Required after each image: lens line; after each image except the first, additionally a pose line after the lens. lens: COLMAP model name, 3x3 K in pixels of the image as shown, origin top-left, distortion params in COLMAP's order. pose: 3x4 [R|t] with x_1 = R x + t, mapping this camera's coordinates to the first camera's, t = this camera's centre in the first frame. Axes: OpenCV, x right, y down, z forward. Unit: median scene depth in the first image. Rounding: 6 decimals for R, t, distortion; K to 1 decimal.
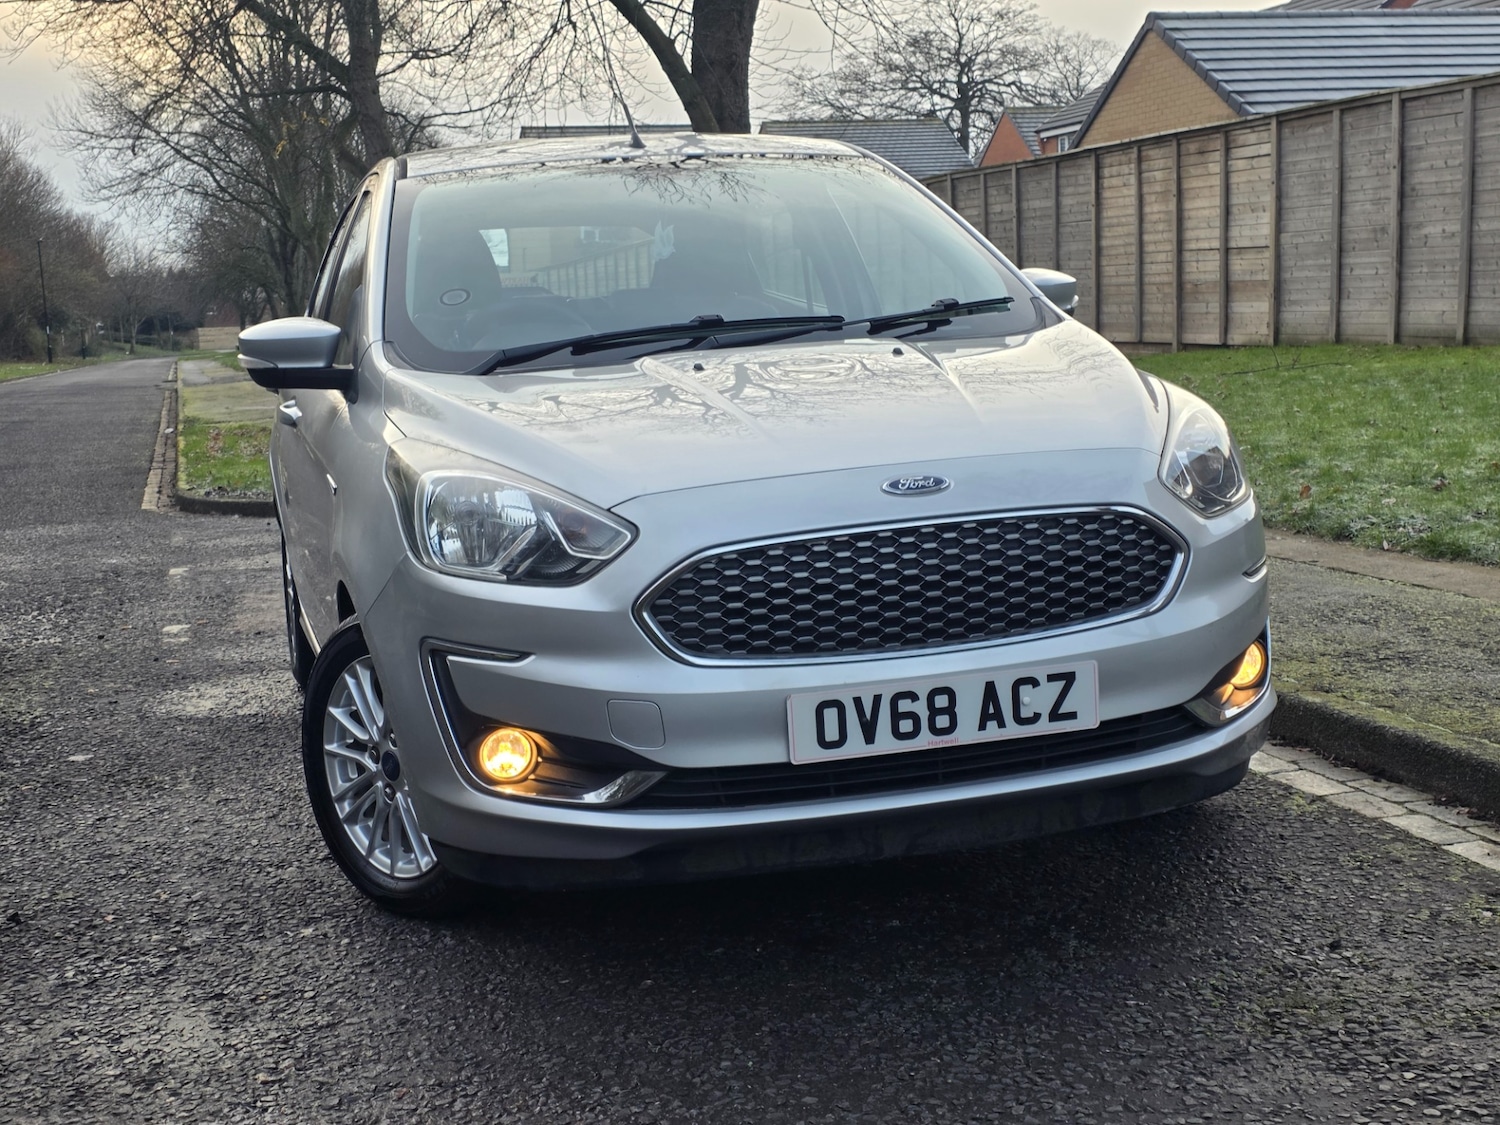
lens RADIAL K [[2060.3, 0, 751.6], [0, 2060.3, 539.8], [0, 0, 1]] dist [0.197168, -0.546965]
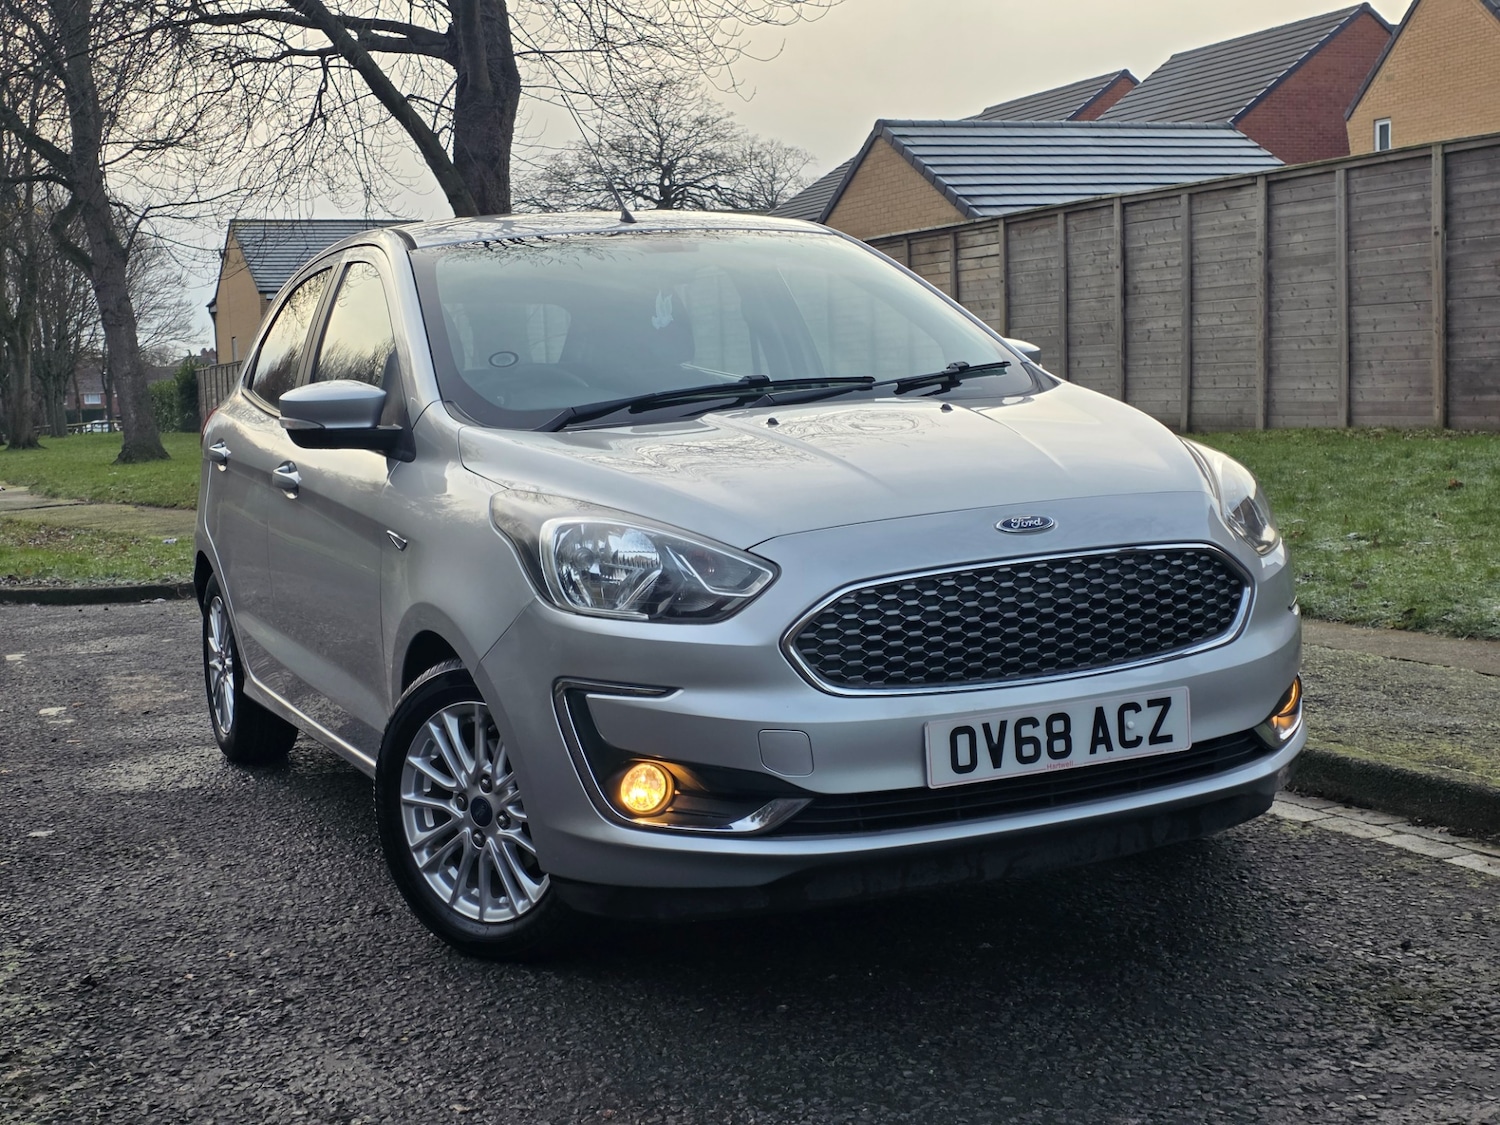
lens RADIAL K [[2044.5, 0, 739.5], [0, 2044.5, 513.2], [0, 0, 1]] dist [0.196371, -0.506540]
pose [[0.989345, -0.009438, 0.145286, -0.212991], [0.017910, 0.998207, -0.057119, 0.024686], [-0.144486, 0.059112, 0.987740, -0.030570]]
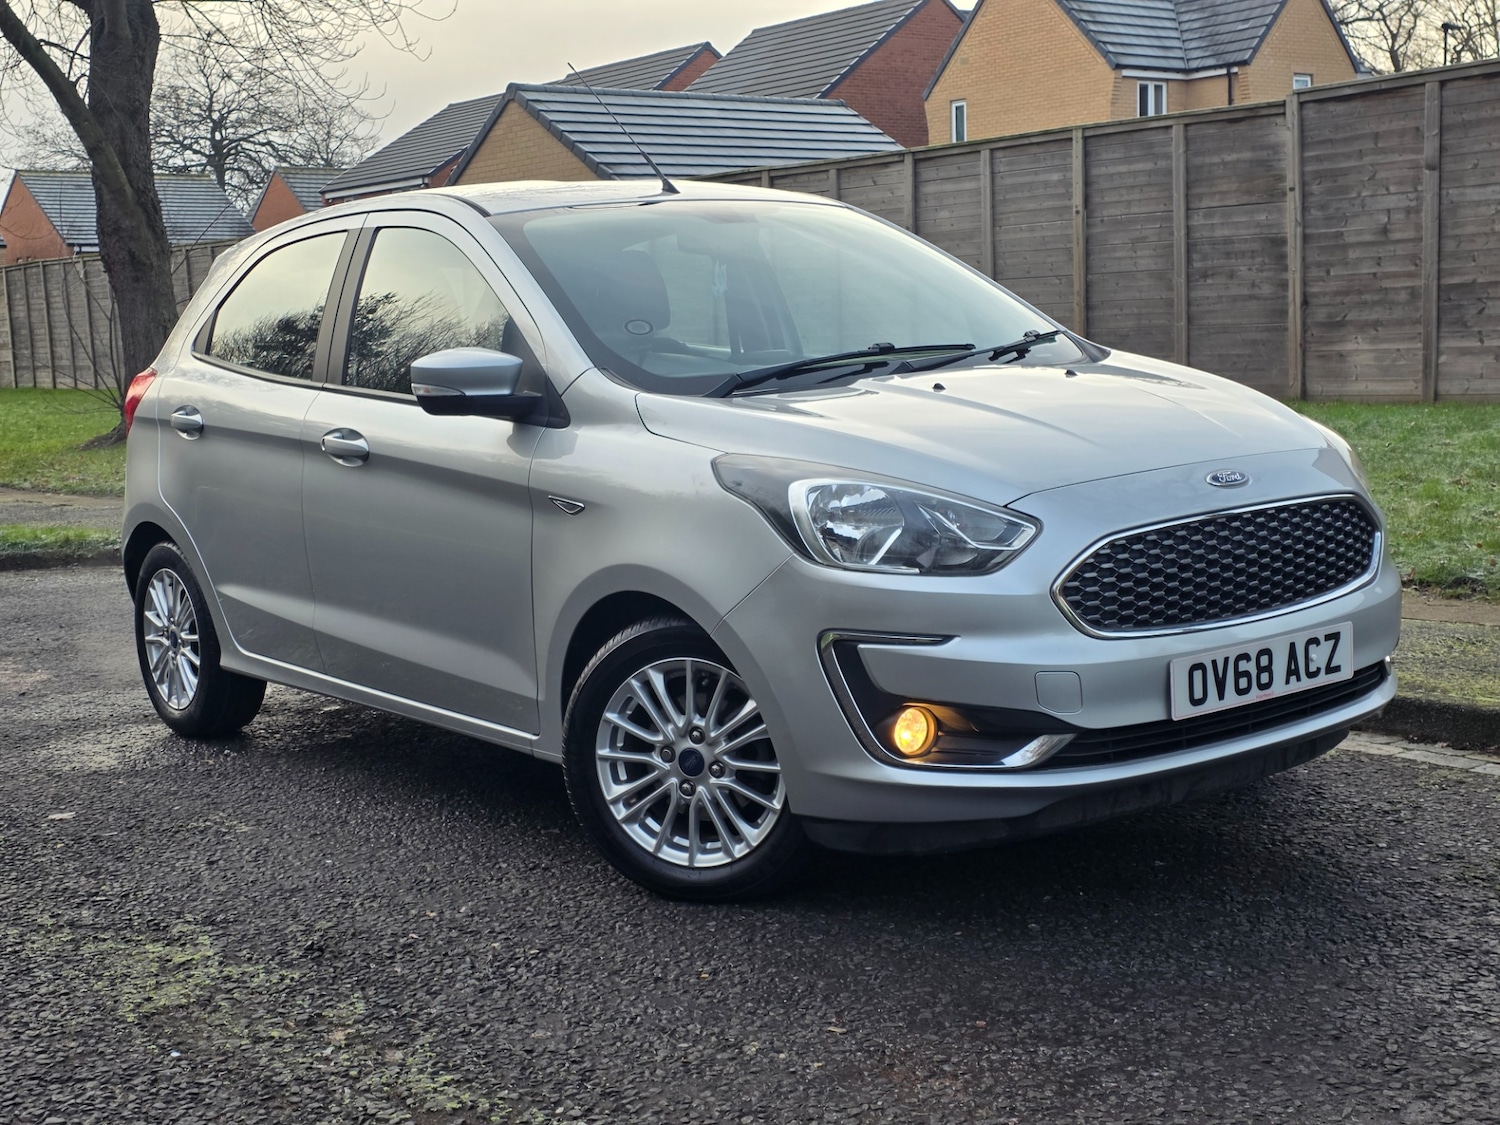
lens RADIAL K [[2044.2, 0, 760.9], [0, 2044.2, 547.5], [0, 0, 1]] dist [0.201458, -0.590923]
pose [[0.927493, -0.034088, 0.372282, -0.581819], [0.043649, 0.998897, -0.017281, 0.020207], [-0.371283, 0.032278, 0.927959, 0.007865]]
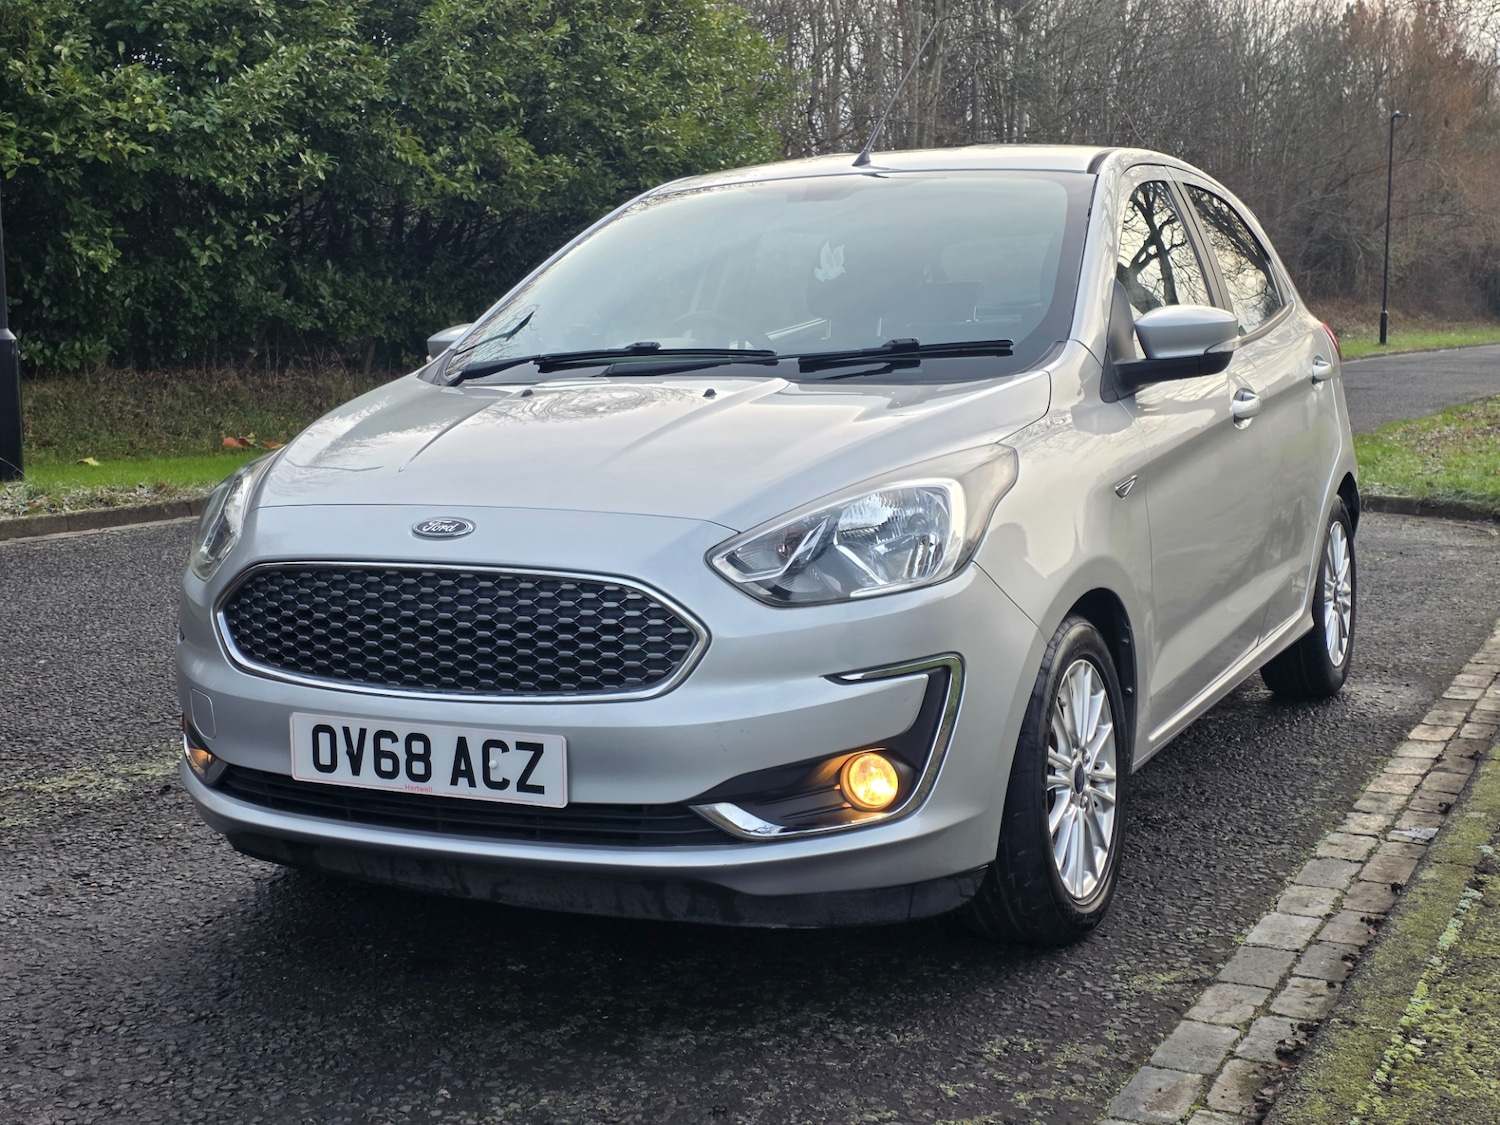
lens RADIAL K [[2044.5, 0, 739.5], [0, 2044.5, 513.2], [0, 0, 1]] dist [0.196371, -0.506540]
pose [[0.737720, 0.113309, -0.665530, 0.811074], [-0.108070, 0.992922, 0.049256, -0.094610], [0.666401, 0.035587, 0.744744, 0.341616]]
